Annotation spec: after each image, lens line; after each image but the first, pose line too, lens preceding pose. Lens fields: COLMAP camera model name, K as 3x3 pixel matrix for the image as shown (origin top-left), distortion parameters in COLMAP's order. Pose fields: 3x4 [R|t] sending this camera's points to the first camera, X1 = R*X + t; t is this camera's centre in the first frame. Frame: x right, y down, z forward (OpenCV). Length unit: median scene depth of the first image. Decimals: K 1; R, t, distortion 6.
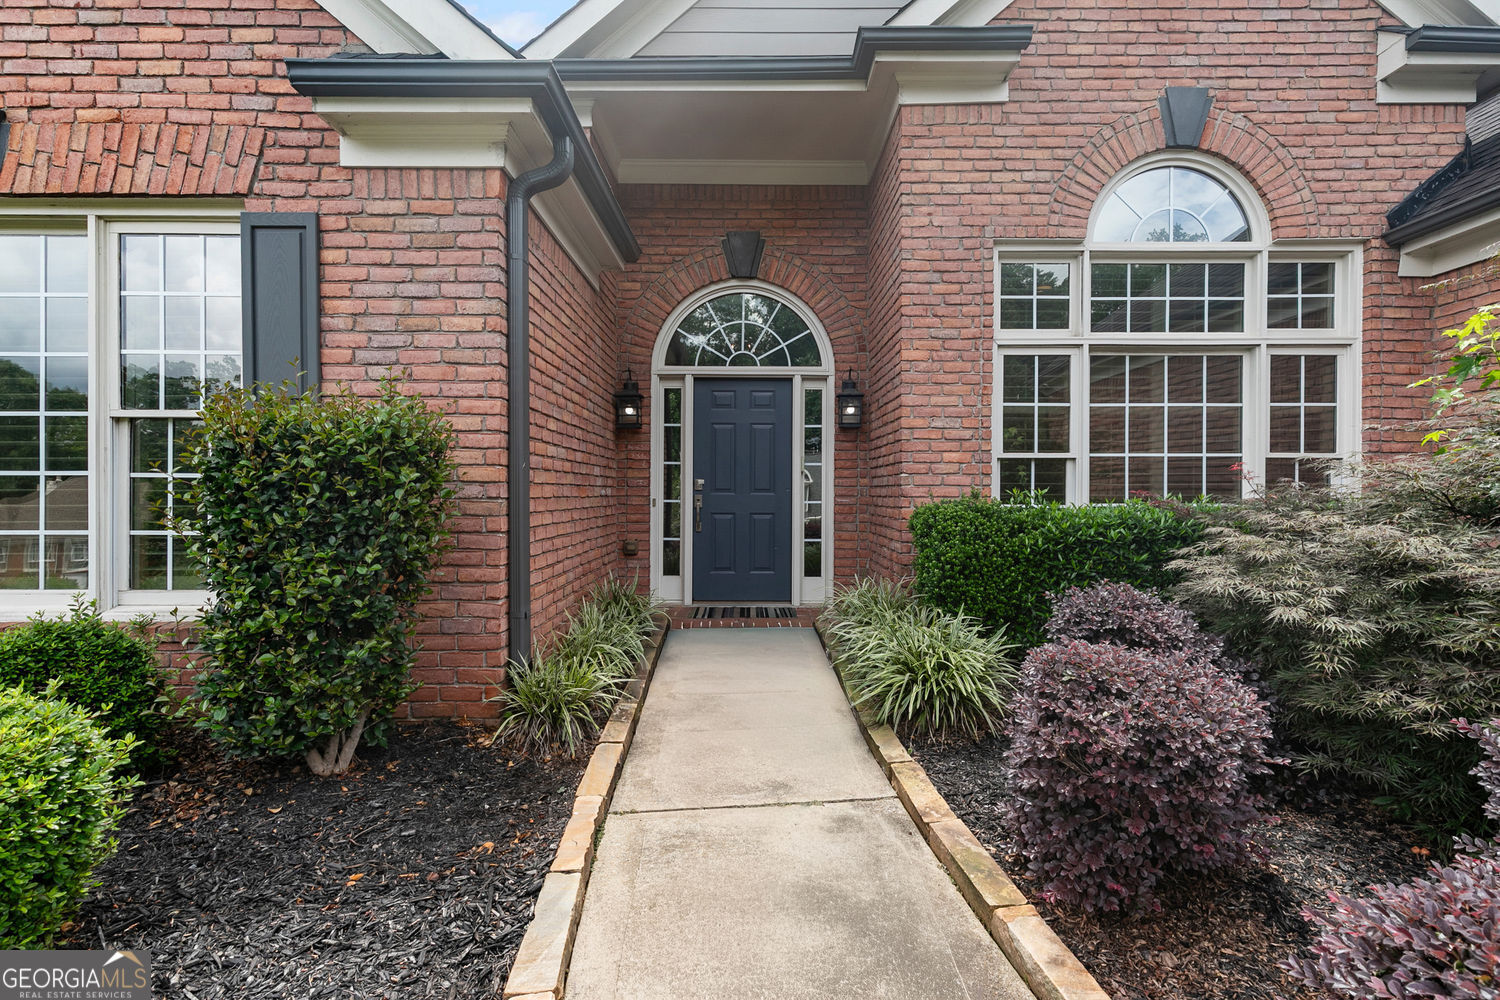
lens RADIAL K [[672.9, 0, 752.3], [0, 672.9, 494.8], [0, 0, 1]] dist [0.010049, -0.002654]
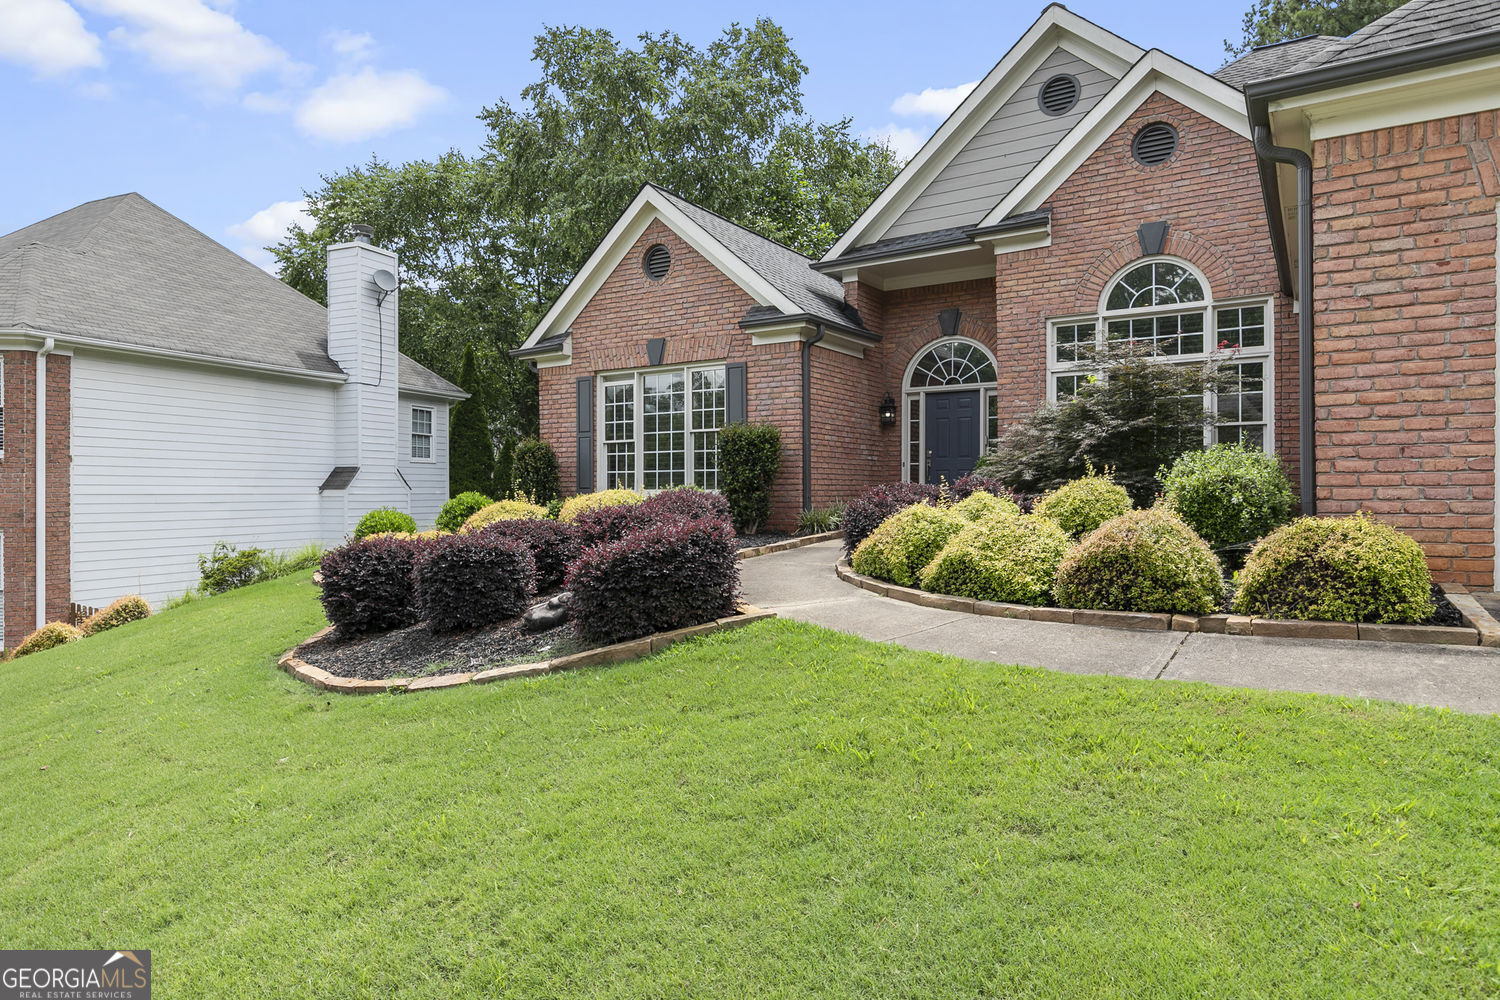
lens RADIAL K [[907.8, 0, 751.6], [0, 907.8, 498.6], [0, 0, 1]] dist [0.003517, 0.000823]
pose [[0.841446, -0.001758, -0.540338, 1.044338], [0.002381, 0.999997, 0.000455, 0.127673], [0.540335, -0.001669, 0.841448, -1.599718]]
